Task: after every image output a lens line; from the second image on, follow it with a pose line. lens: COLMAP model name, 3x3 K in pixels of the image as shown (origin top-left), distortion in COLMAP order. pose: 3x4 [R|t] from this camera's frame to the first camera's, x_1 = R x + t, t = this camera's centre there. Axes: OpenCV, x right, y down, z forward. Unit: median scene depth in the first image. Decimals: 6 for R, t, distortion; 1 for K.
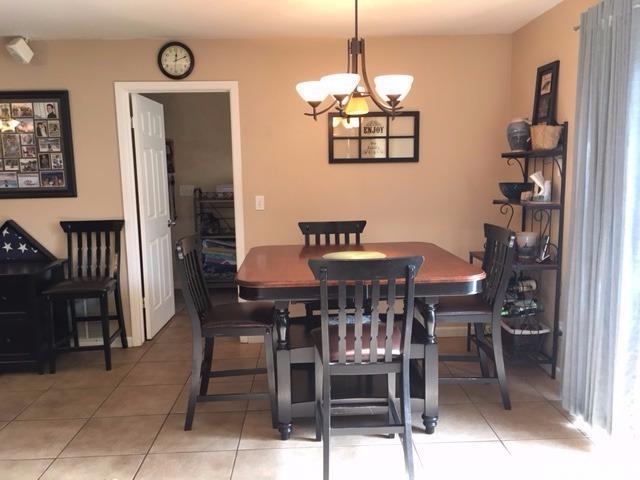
lens RADIAL K [[547.5, 0, 316.9], [0, 547.5, 240.3], [0, 0, 1]] dist [0.056205, -0.024355]
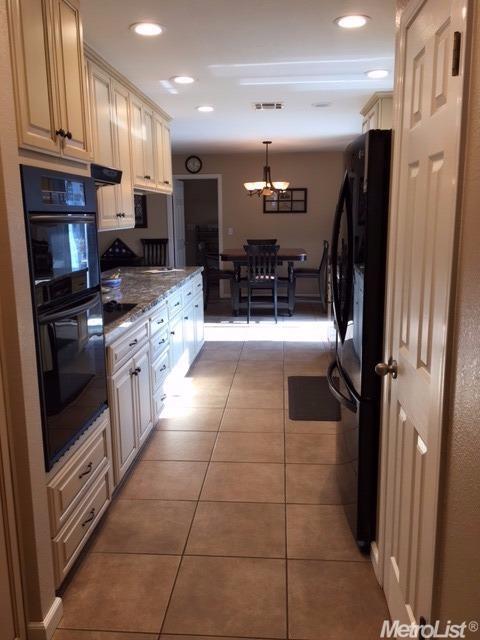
lens RADIAL K [[547.5, 0, 241.8], [0, 547.5, 320.1], [0, 0, 1]] dist [0.056205, -0.024355]
pose [[0.994454, 0.028101, -0.101353, 0.164342], [-0.021962, 0.997885, 0.061185, 0.143439], [0.102858, -0.058620, 0.992967, -1.129778]]
